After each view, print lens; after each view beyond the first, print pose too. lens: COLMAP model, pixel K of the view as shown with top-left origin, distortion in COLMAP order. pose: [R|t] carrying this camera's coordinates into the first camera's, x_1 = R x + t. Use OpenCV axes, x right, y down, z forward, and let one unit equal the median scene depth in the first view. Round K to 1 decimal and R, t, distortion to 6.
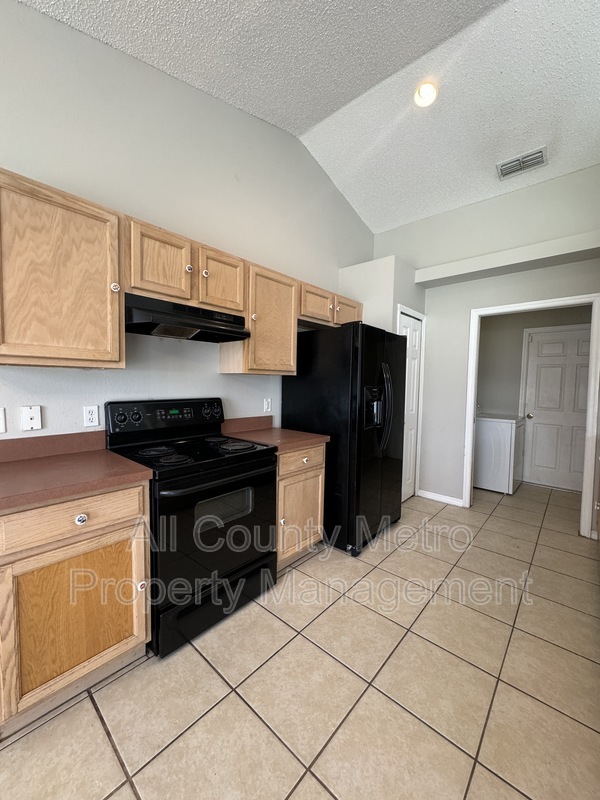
lens RADIAL K [[318.5, 0, 300.0], [0, 318.5, 400.0], [0, 0, 1]] dist [-0.000683, 0.000184]
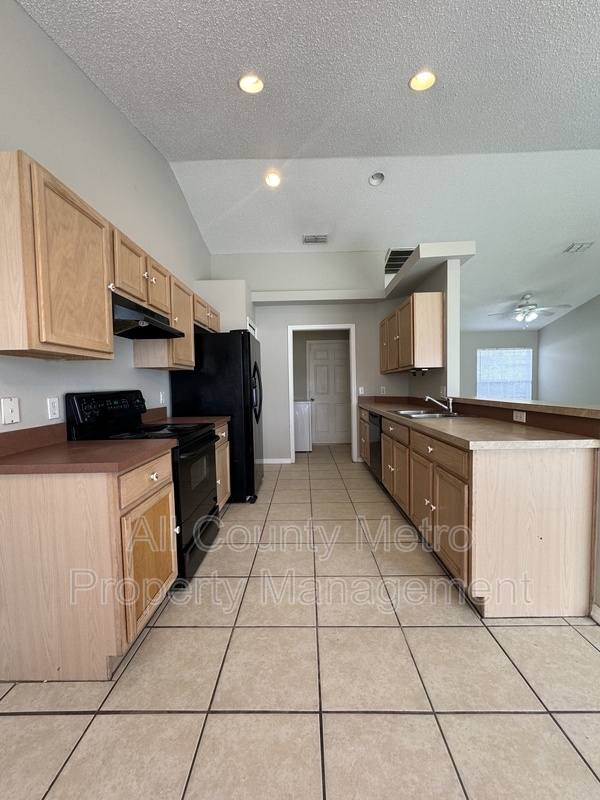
lens RADIAL K [[318.5, 0, 300.0], [0, 318.5, 400.0], [0, 0, 1]] dist [-0.000683, 0.000184]
pose [[0.758290, -0.062306, 0.648933, -0.548293], [0.067885, 0.997557, 0.016453, 0.046749], [-0.648373, 0.031577, 0.760668, -0.179667]]
